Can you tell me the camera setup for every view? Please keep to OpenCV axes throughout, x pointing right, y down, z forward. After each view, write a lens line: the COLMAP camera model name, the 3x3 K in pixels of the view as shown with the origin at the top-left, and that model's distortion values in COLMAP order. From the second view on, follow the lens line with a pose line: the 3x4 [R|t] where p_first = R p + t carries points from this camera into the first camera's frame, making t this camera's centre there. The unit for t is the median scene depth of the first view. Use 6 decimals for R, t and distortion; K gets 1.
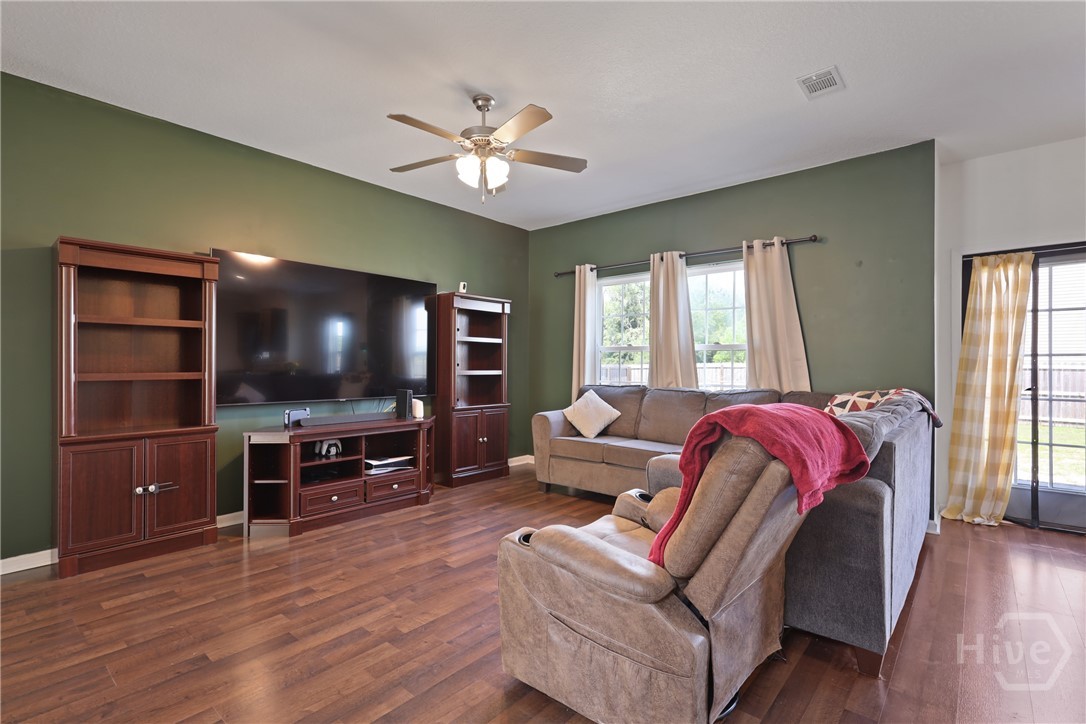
lens RADIAL K [[502.6, 0, 543.0], [0, 502.6, 362.0], [0, 0, 1]] dist [-0.004767, 0.000067]
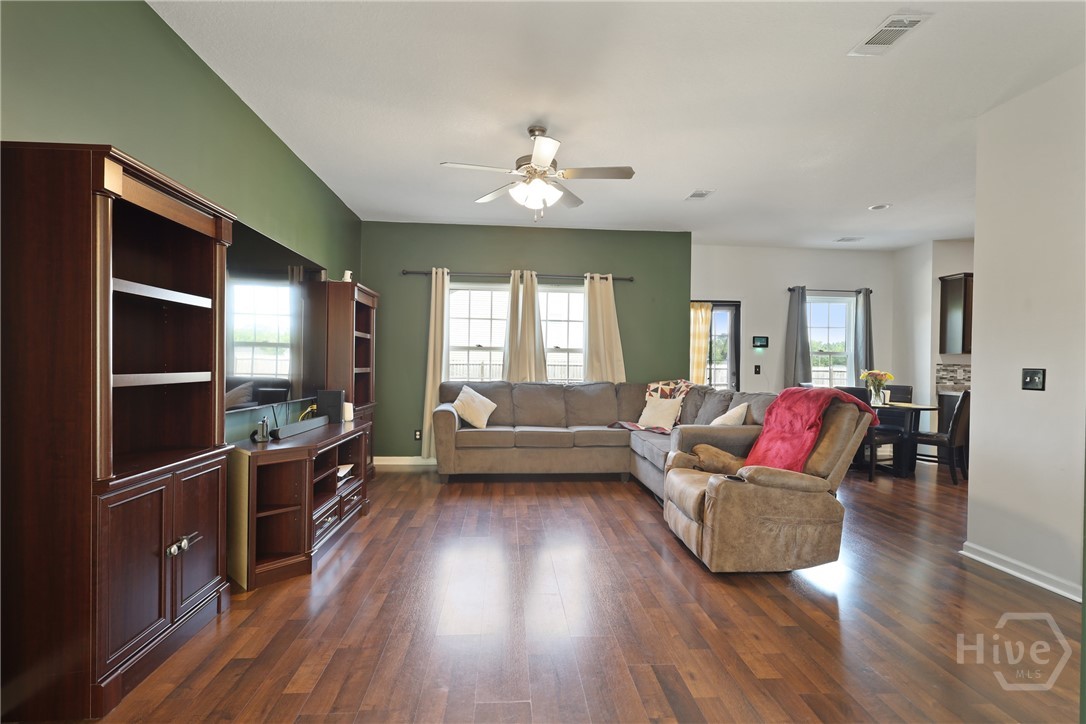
lens RADIAL K [[502.6, 0, 543.0], [0, 502.6, 362.0], [0, 0, 1]] dist [-0.004767, 0.000067]
pose [[0.701697, 0.007083, 0.712440, -0.655417], [-0.013974, 0.999895, 0.003822, -0.003012], [-0.712338, -0.012638, 0.701722, 0.131630]]
